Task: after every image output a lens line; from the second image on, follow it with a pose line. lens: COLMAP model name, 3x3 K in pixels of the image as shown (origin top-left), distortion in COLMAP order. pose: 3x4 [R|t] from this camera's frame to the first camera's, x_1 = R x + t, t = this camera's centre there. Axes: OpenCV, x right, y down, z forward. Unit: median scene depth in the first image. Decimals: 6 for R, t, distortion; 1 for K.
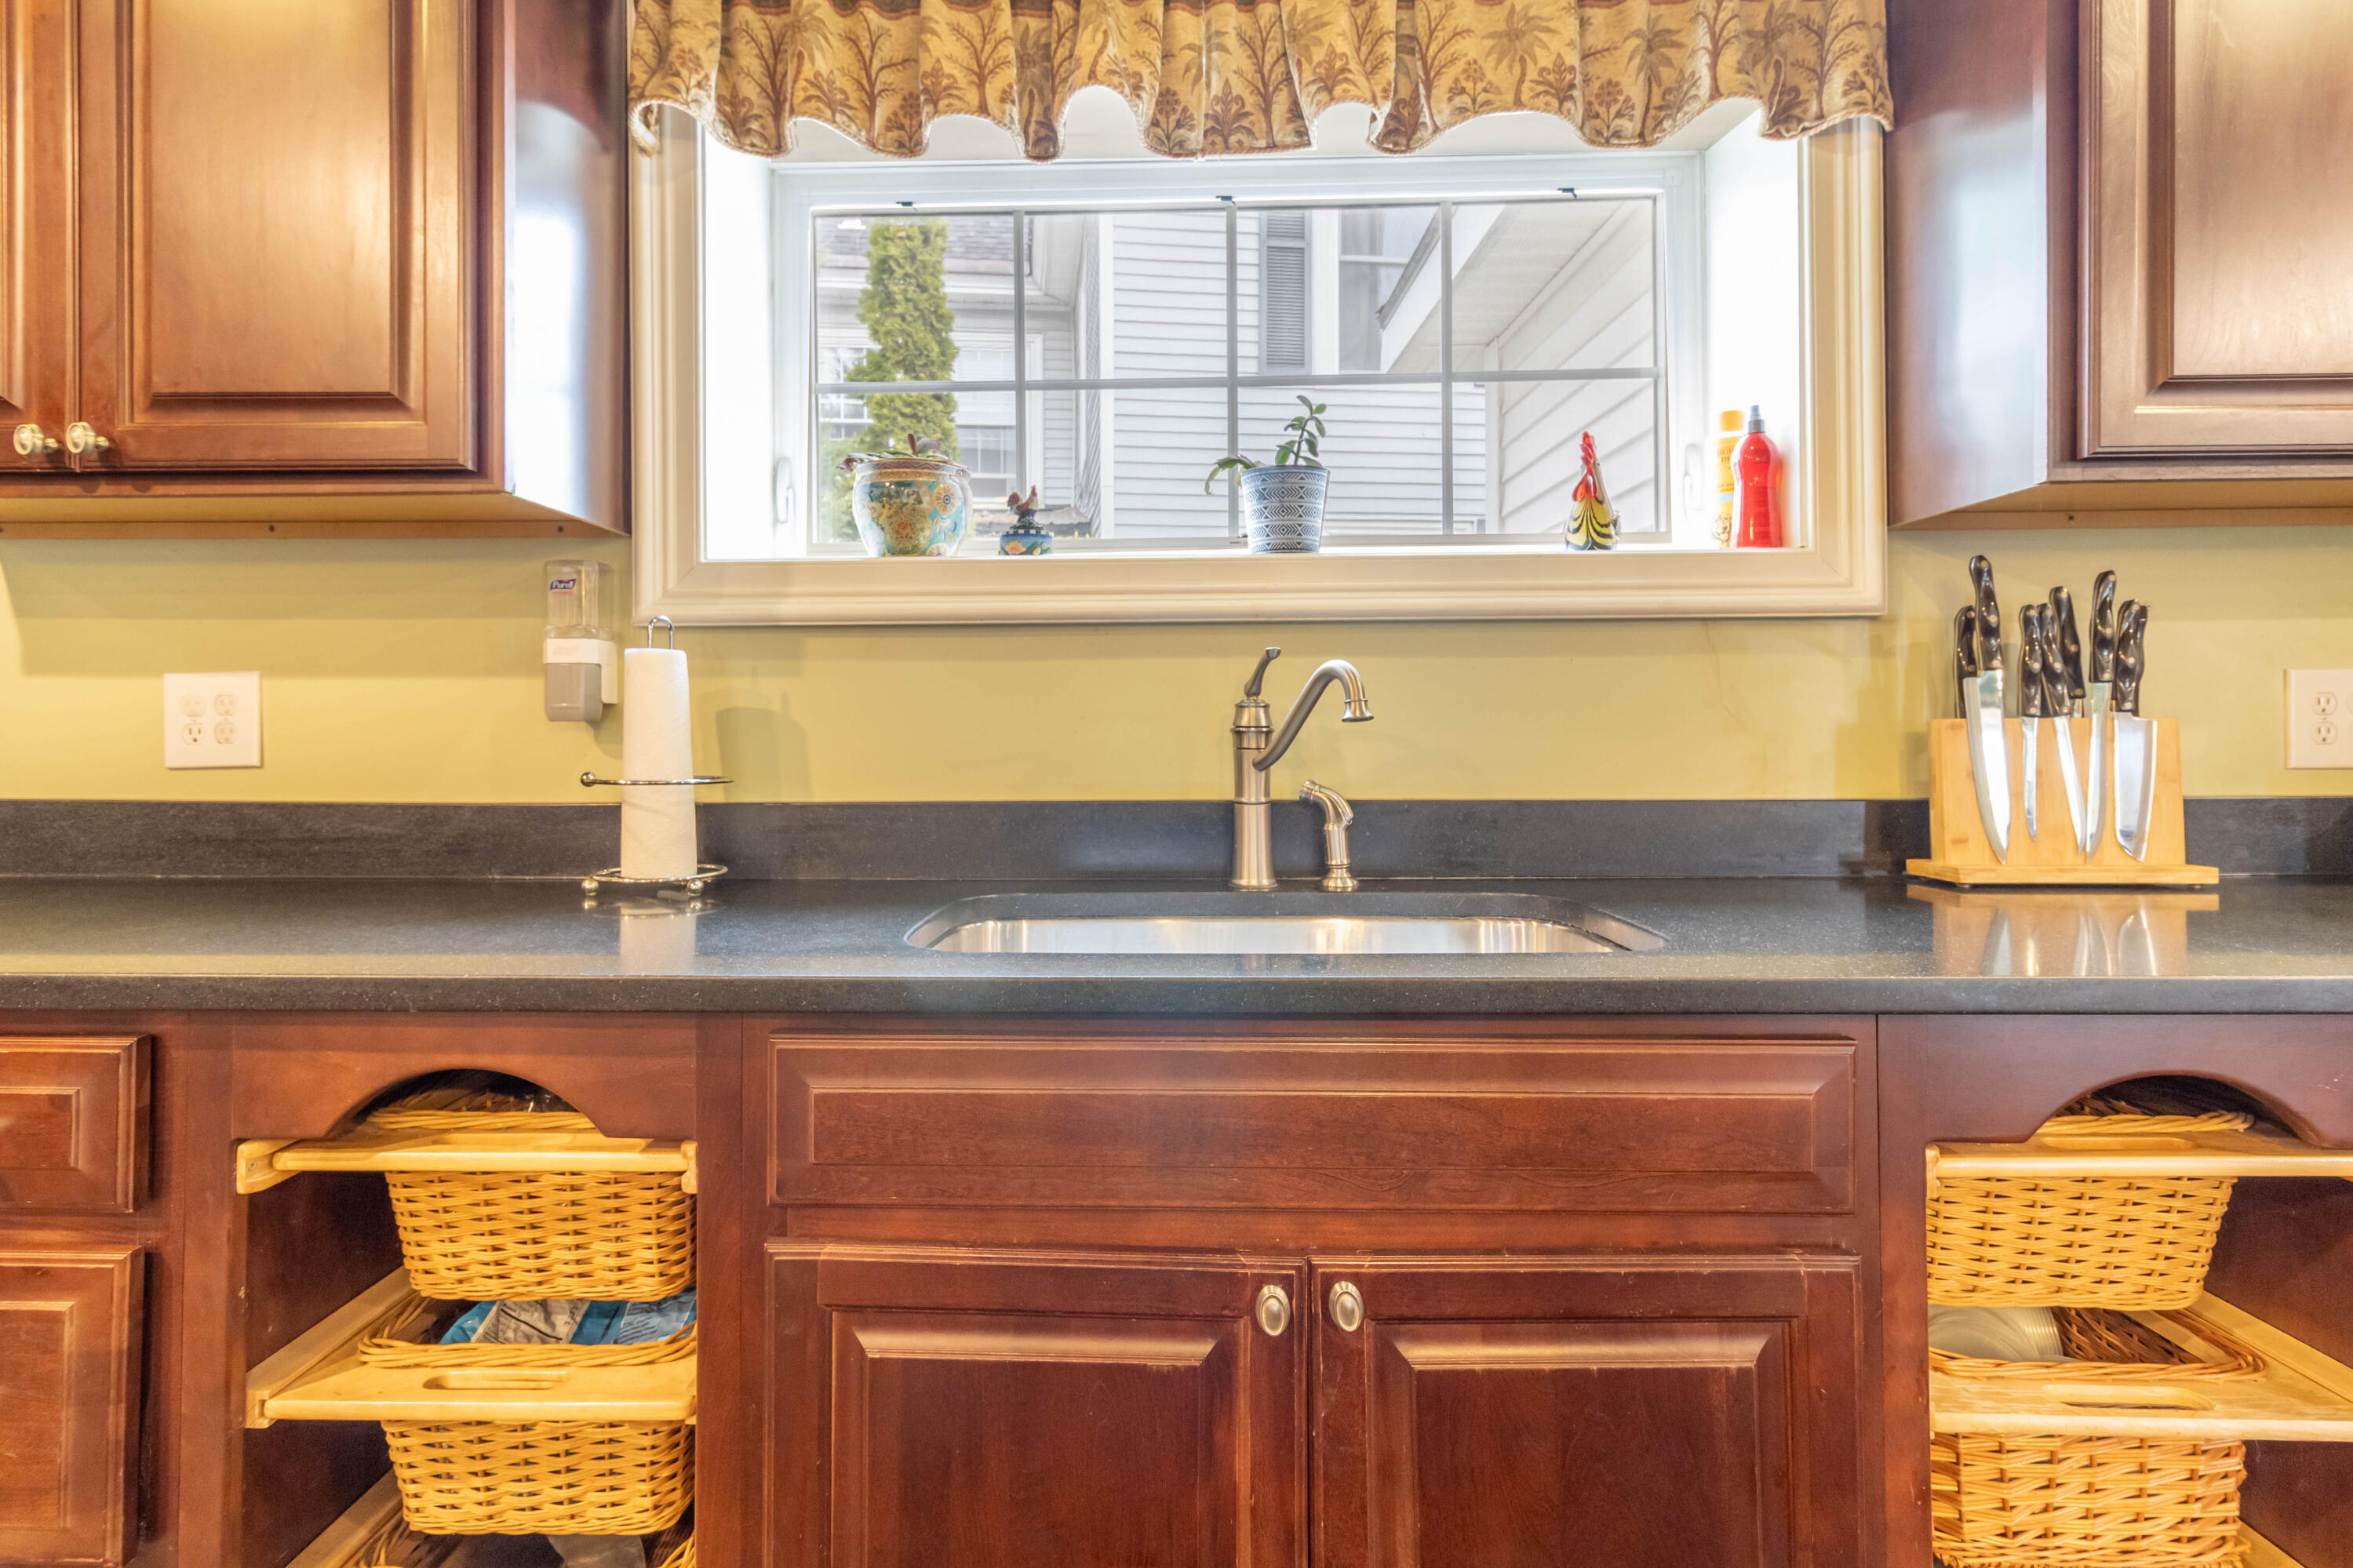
lens RADIAL K [[1102.5, 0, 1129.9], [0, 1102.5, 722.9], [0, 0, 1]] dist [0.001688, 0.001238]
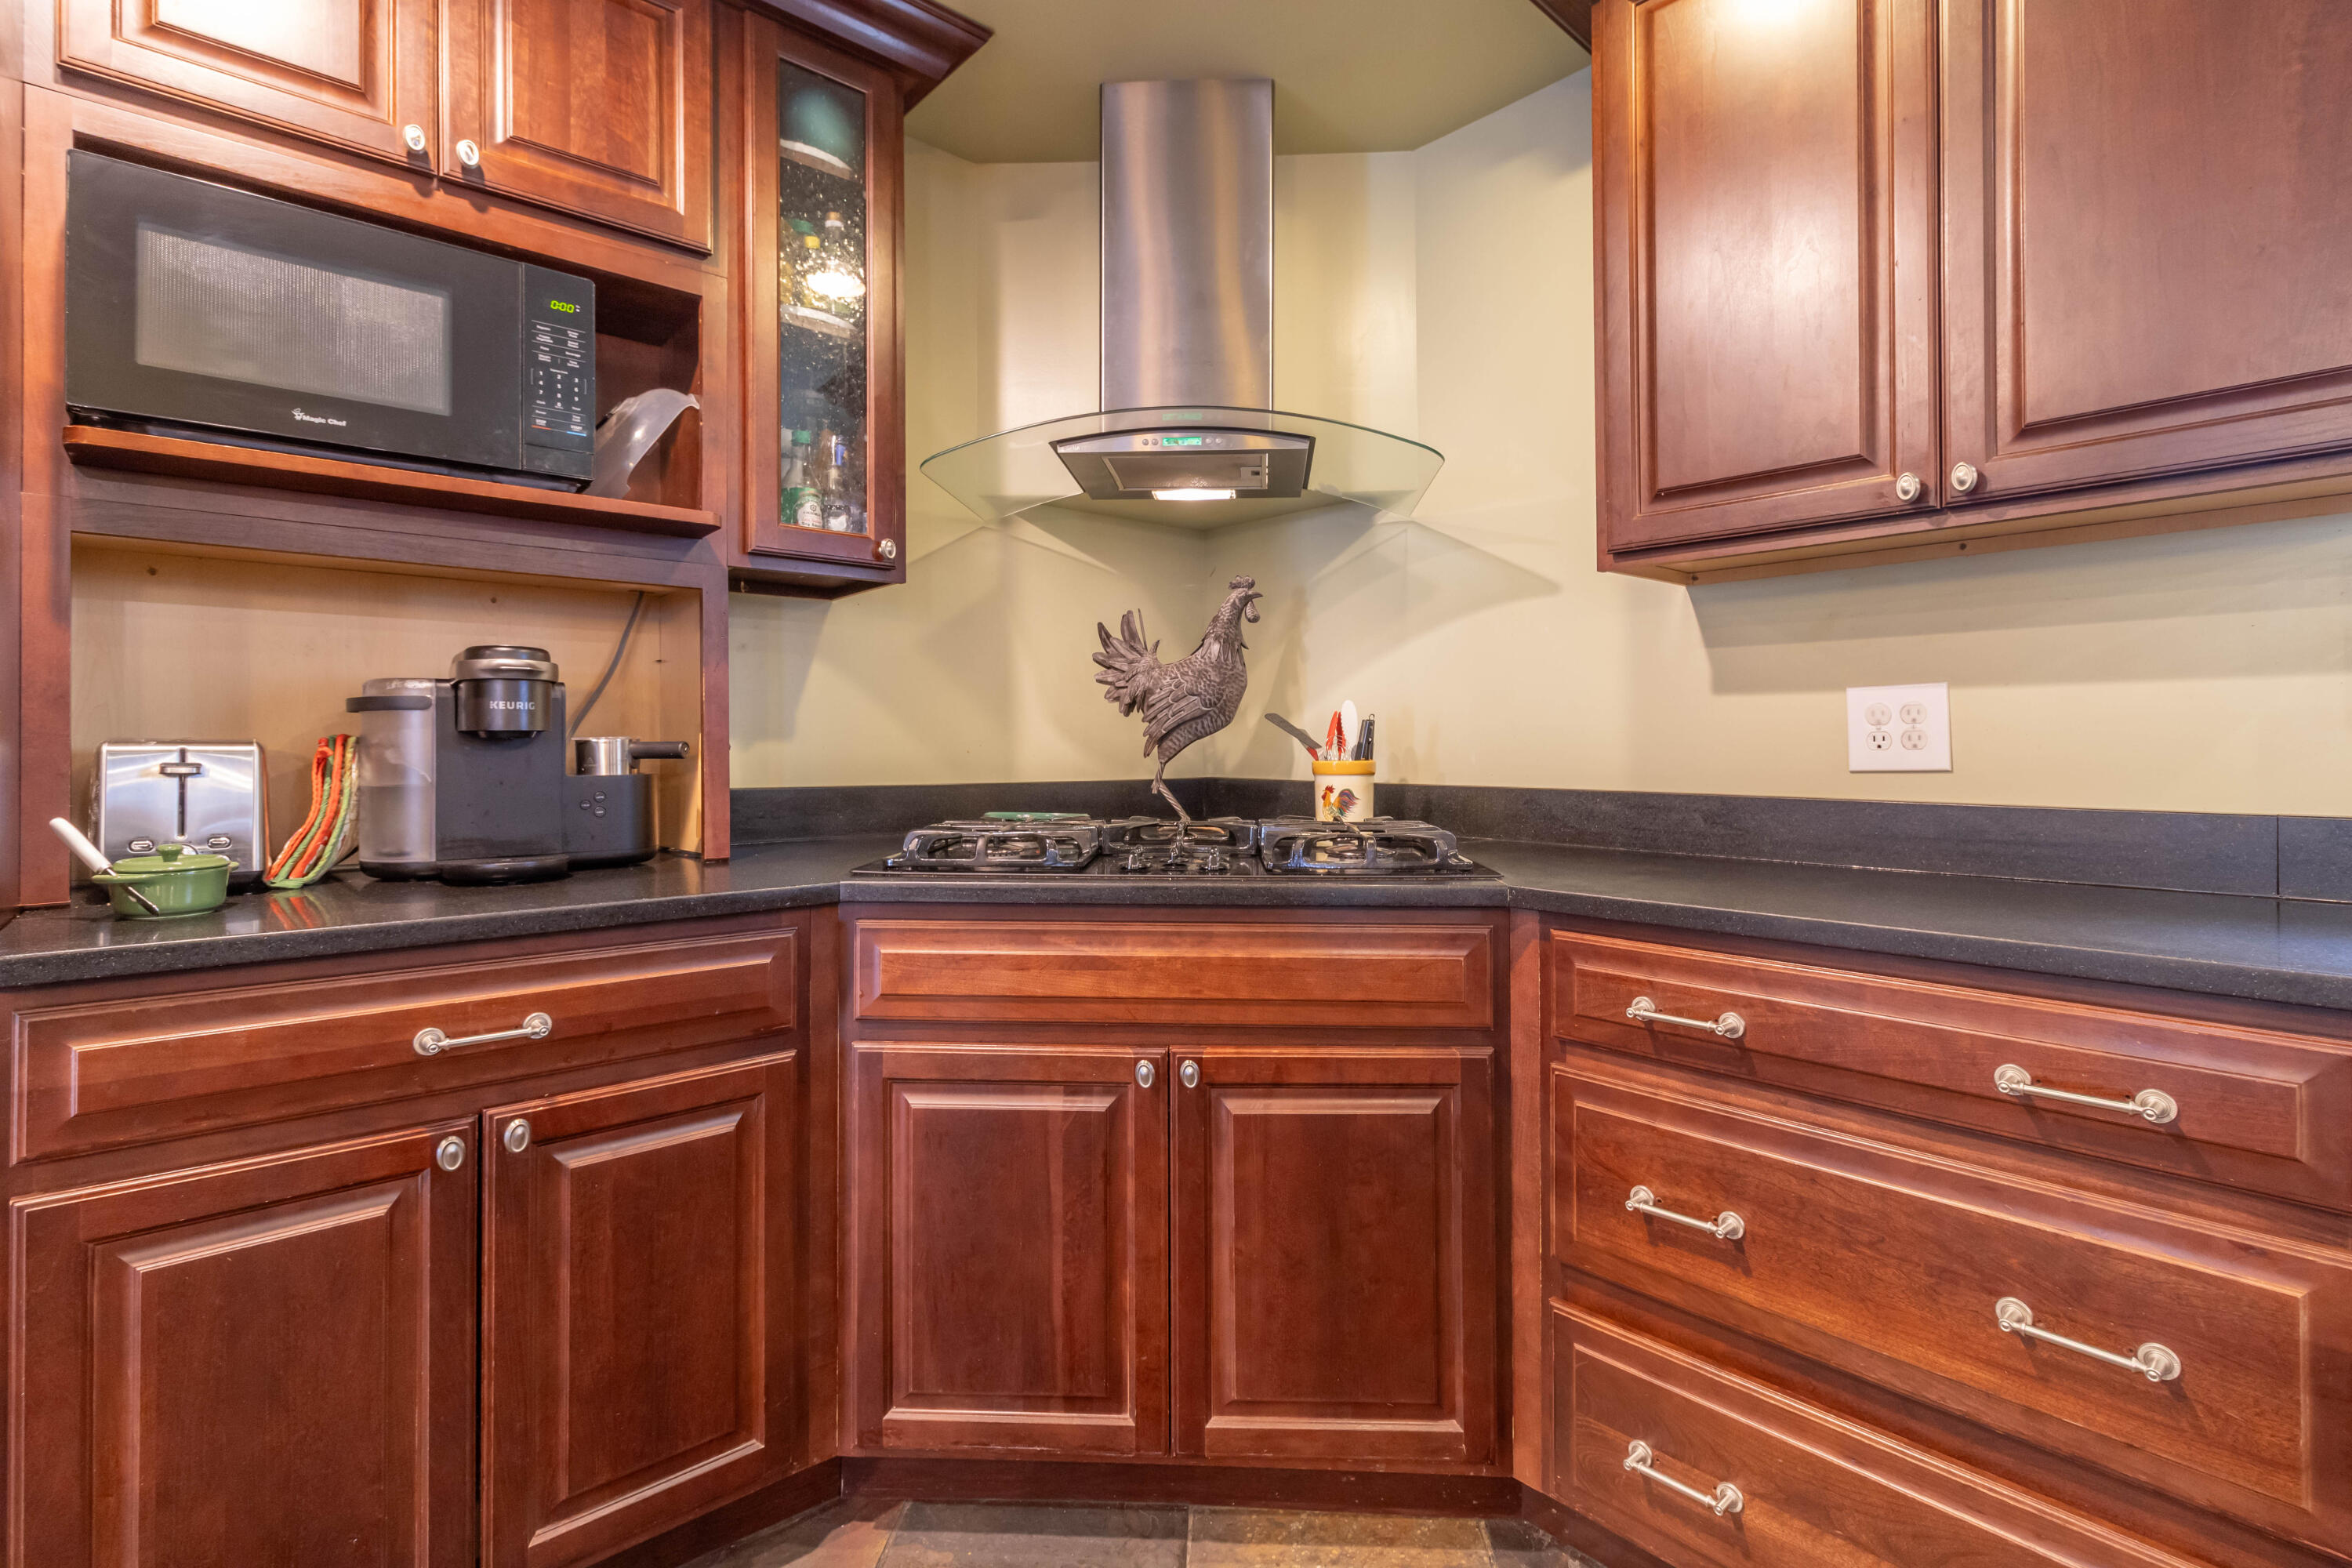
lens RADIAL K [[1102.2, 0, 1198.5], [0, 1102.2, 735.2], [0, 0, 1]] dist [0.001688, 0.001238]
pose [[0.694968, -0.008546, -0.718990, -0.762140], [0.011104, 0.999938, -0.001153, -0.002868], [0.718955, -0.007182, 0.695020, -0.380701]]
